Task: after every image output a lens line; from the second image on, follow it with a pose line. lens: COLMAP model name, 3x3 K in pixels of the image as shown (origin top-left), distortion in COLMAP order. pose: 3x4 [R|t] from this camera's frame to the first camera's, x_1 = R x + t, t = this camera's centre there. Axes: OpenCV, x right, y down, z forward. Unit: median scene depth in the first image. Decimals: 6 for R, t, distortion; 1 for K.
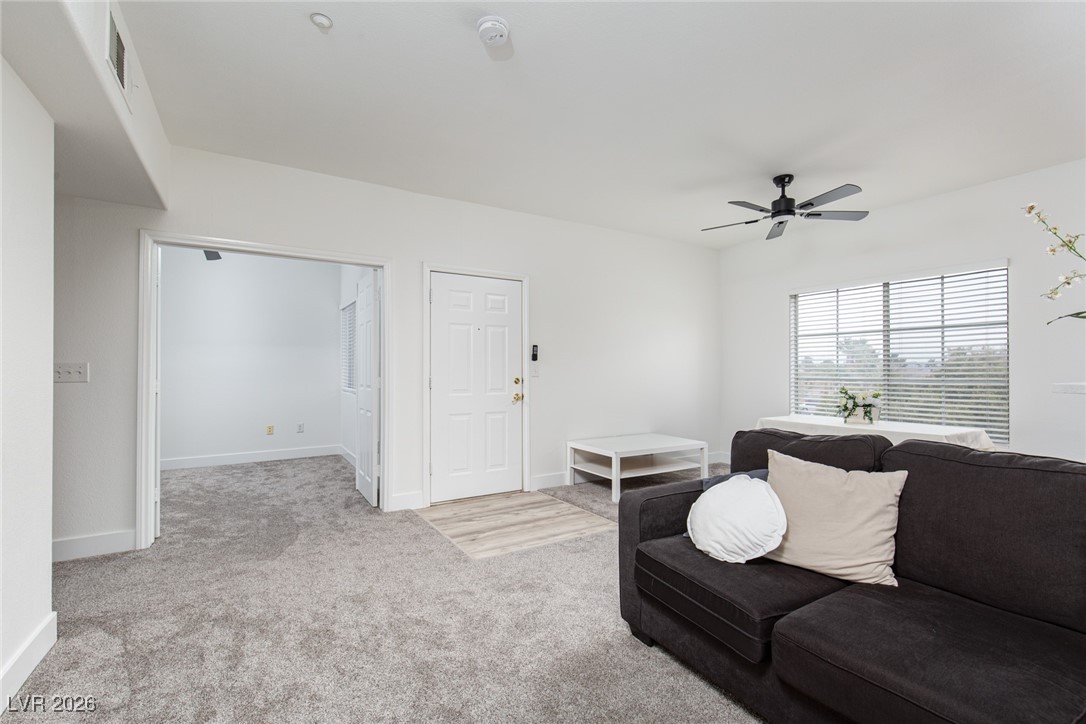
lens RADIAL K [[483.3, 0, 547.7], [0, 483.3, 366.9], [0, 0, 1]] dist [0.001298, 0.000195]
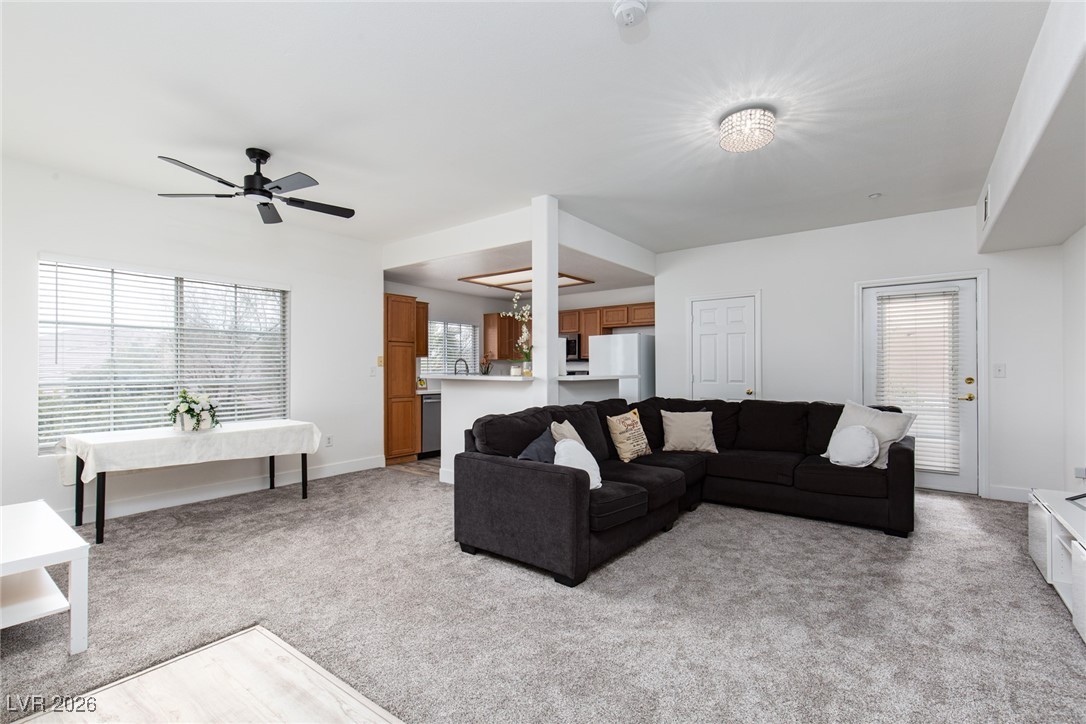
lens RADIAL K [[483.3, 0, 547.7], [0, 483.3, 366.9], [0, 0, 1]] dist [0.001298, 0.000195]
pose [[-0.379393, 0.006600, 0.925212, -0.511858], [-0.000428, 0.999973, -0.007309, 0.005150], [-0.925235, -0.003169, -0.379380, 0.824927]]
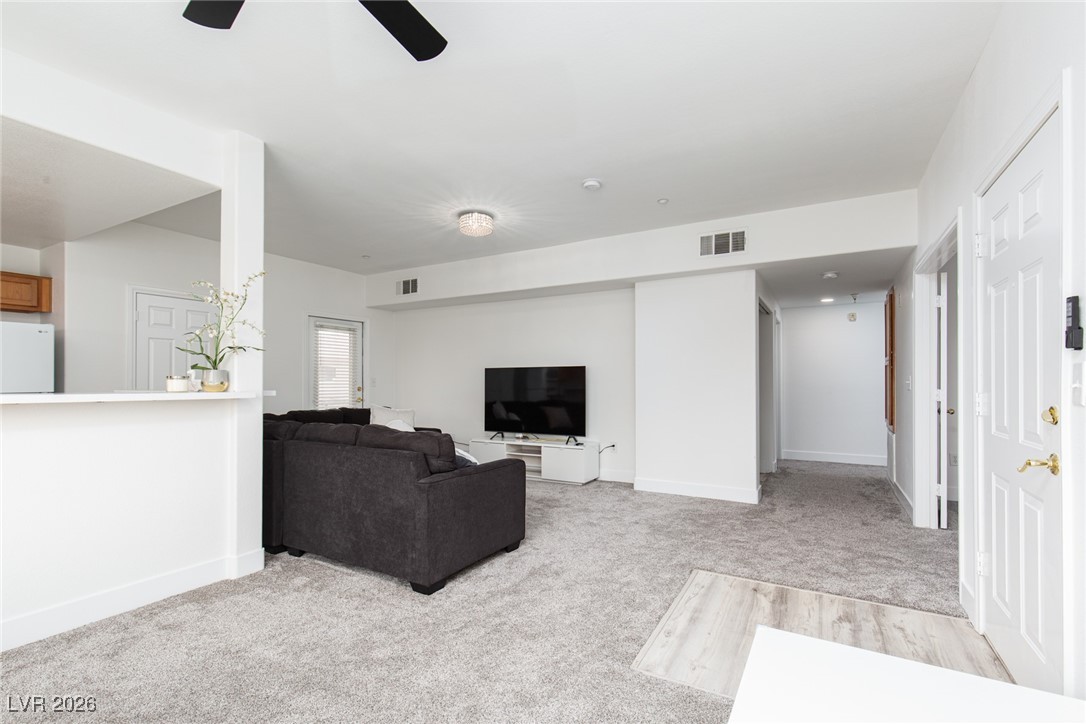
lens RADIAL K [[483.3, 0, 547.7], [0, 483.3, 366.9], [0, 0, 1]] dist [0.001298, 0.000195]
pose [[-0.874583, -0.009552, -0.484781, 0.470335], [0.005524, 0.999545, -0.029661, 0.004784], [0.484844, -0.028619, -0.874132, 1.331640]]
